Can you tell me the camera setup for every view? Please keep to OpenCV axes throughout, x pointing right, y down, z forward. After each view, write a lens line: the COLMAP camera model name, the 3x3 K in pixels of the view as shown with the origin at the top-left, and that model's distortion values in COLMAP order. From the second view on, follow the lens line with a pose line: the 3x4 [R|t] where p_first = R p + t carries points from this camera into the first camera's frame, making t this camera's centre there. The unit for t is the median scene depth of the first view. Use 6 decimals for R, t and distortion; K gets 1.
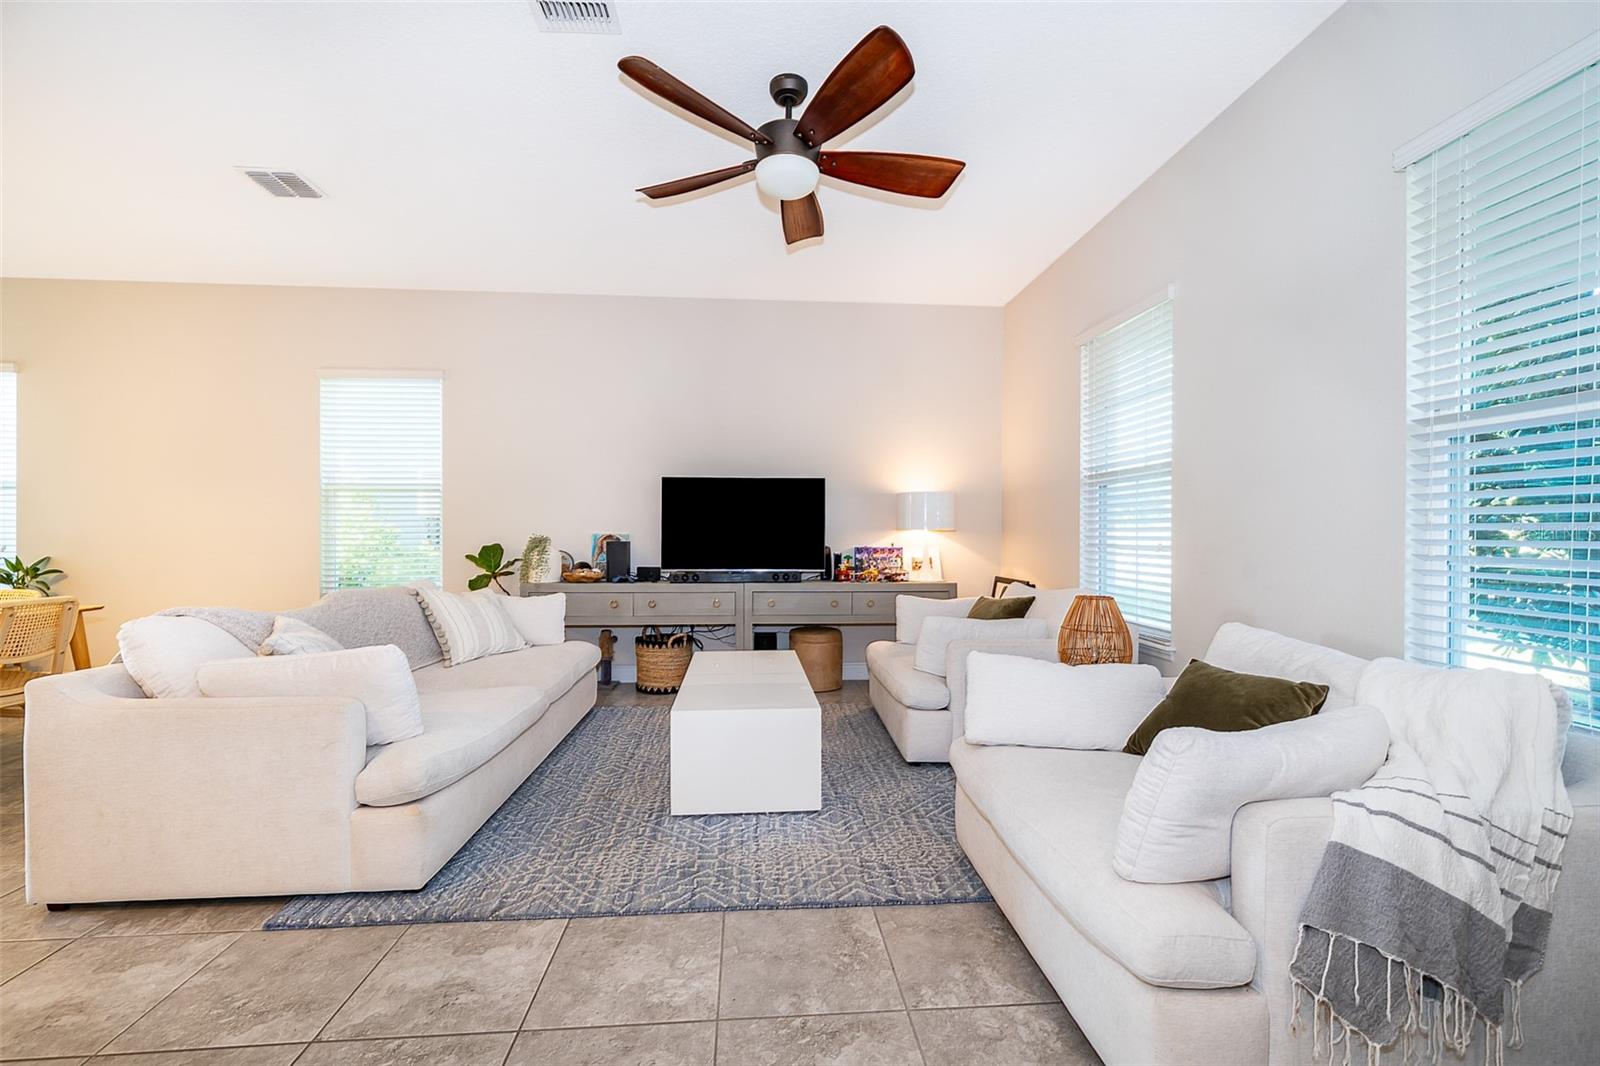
lens RADIAL K [[672.7, 0, 796.2], [0, 672.7, 537.9], [0, 0, 1]] dist [-0.003358, -0.000501]
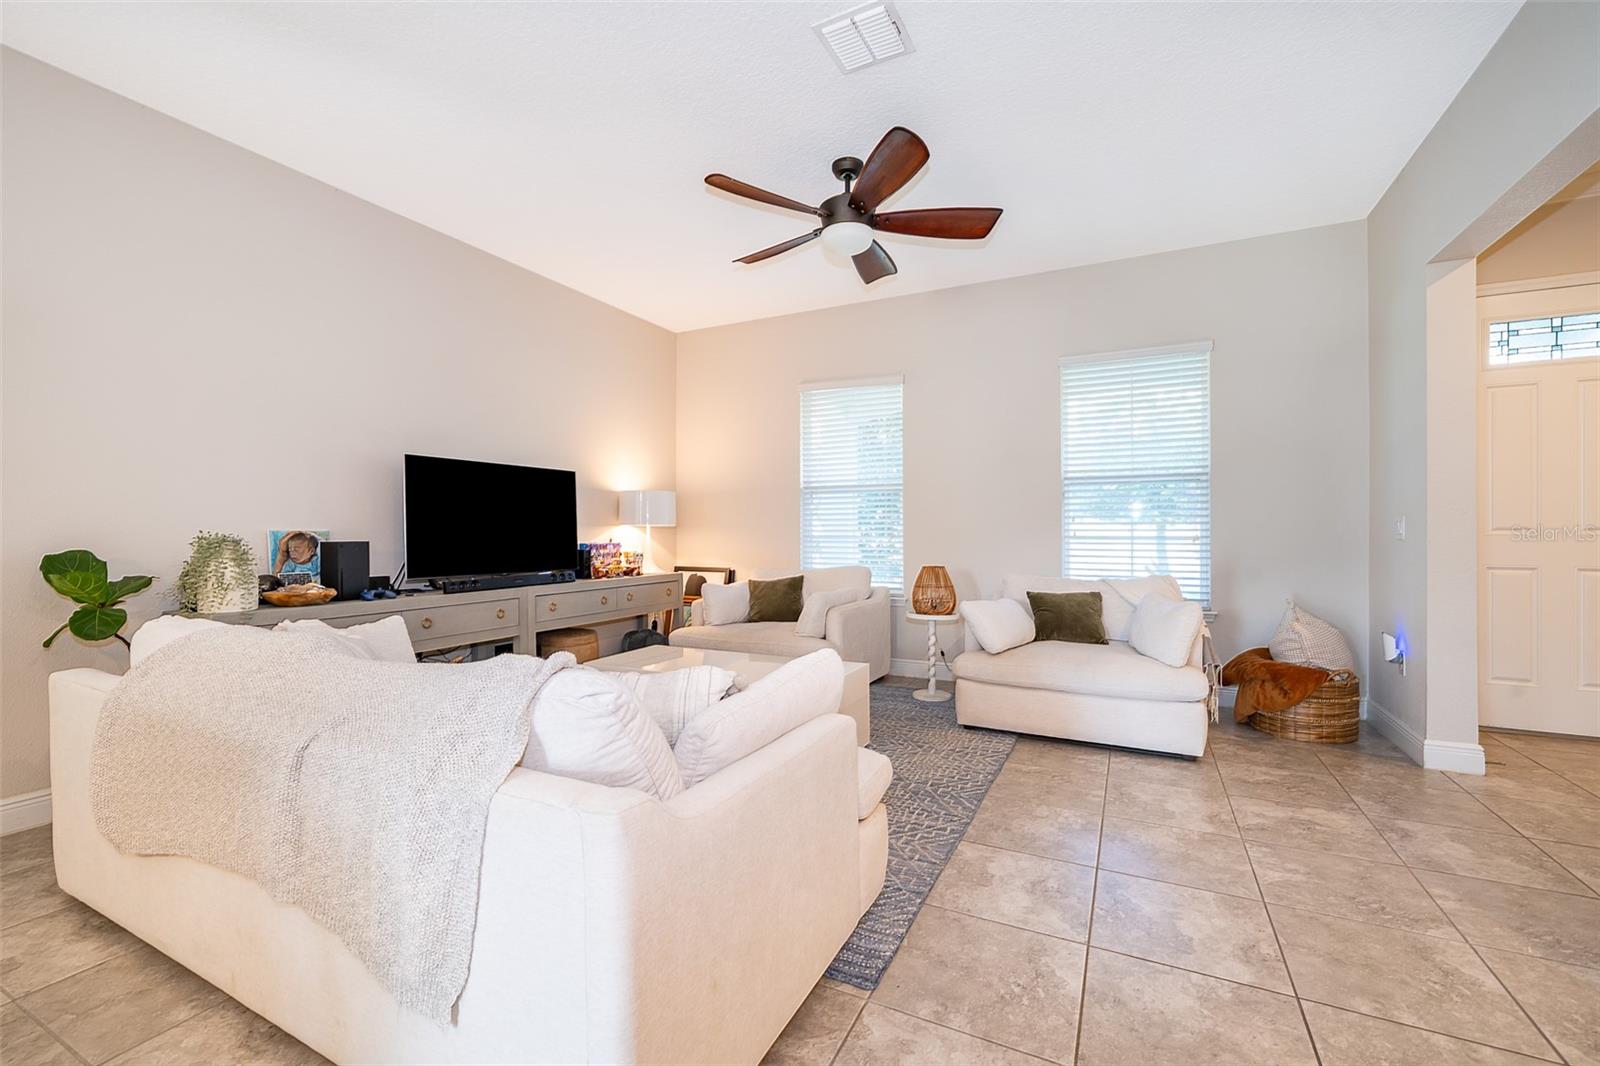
lens RADIAL K [[672.7, 0, 794.2], [0, 672.7, 531.1], [0, 0, 1]] dist [-0.003358, -0.000501]
pose [[0.509265, -0.003292, 0.860604, -0.648755], [0.008413, 0.999964, -0.001153, -0.000655], [-0.860569, 0.007827, 0.509274, 0.263955]]
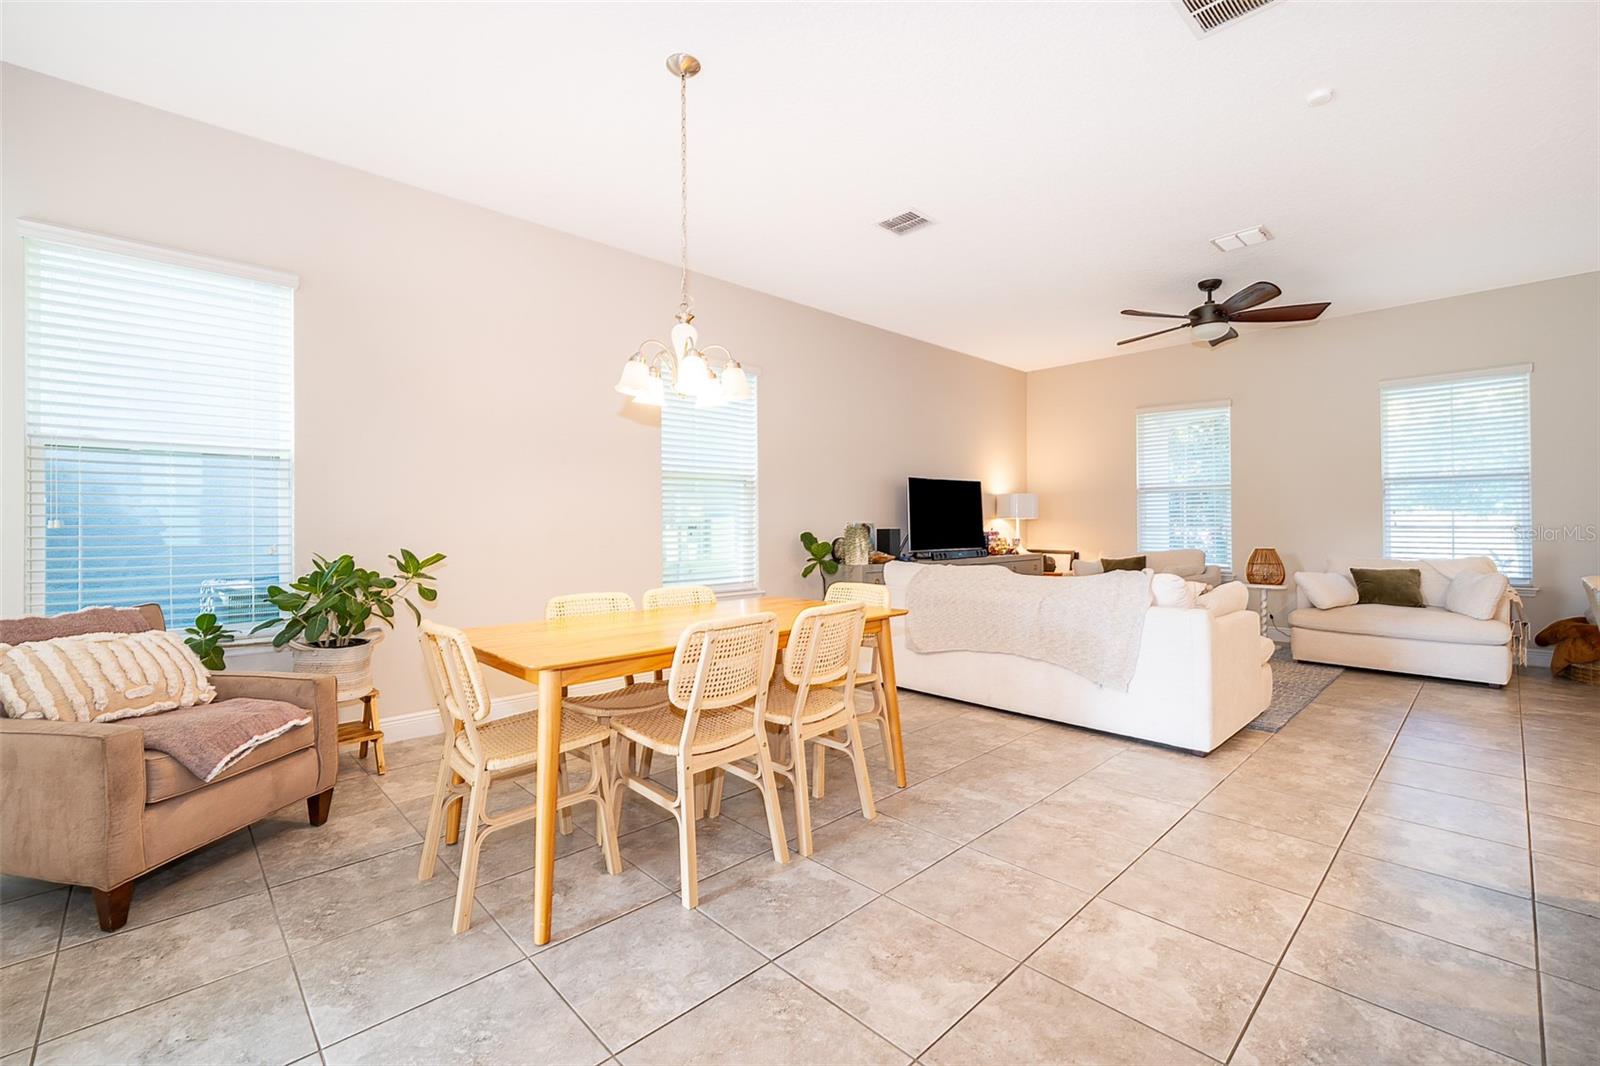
lens RADIAL K [[672.7, 0, 814.7], [0, 672.7, 519.1], [0, 0, 1]] dist [-0.003358, -0.000501]
pose [[0.758019, -0.000512, 0.652232, -1.204575], [0.009833, 0.999895, -0.010643, -0.000409], [-0.652158, 0.014481, 0.757945, 0.172583]]
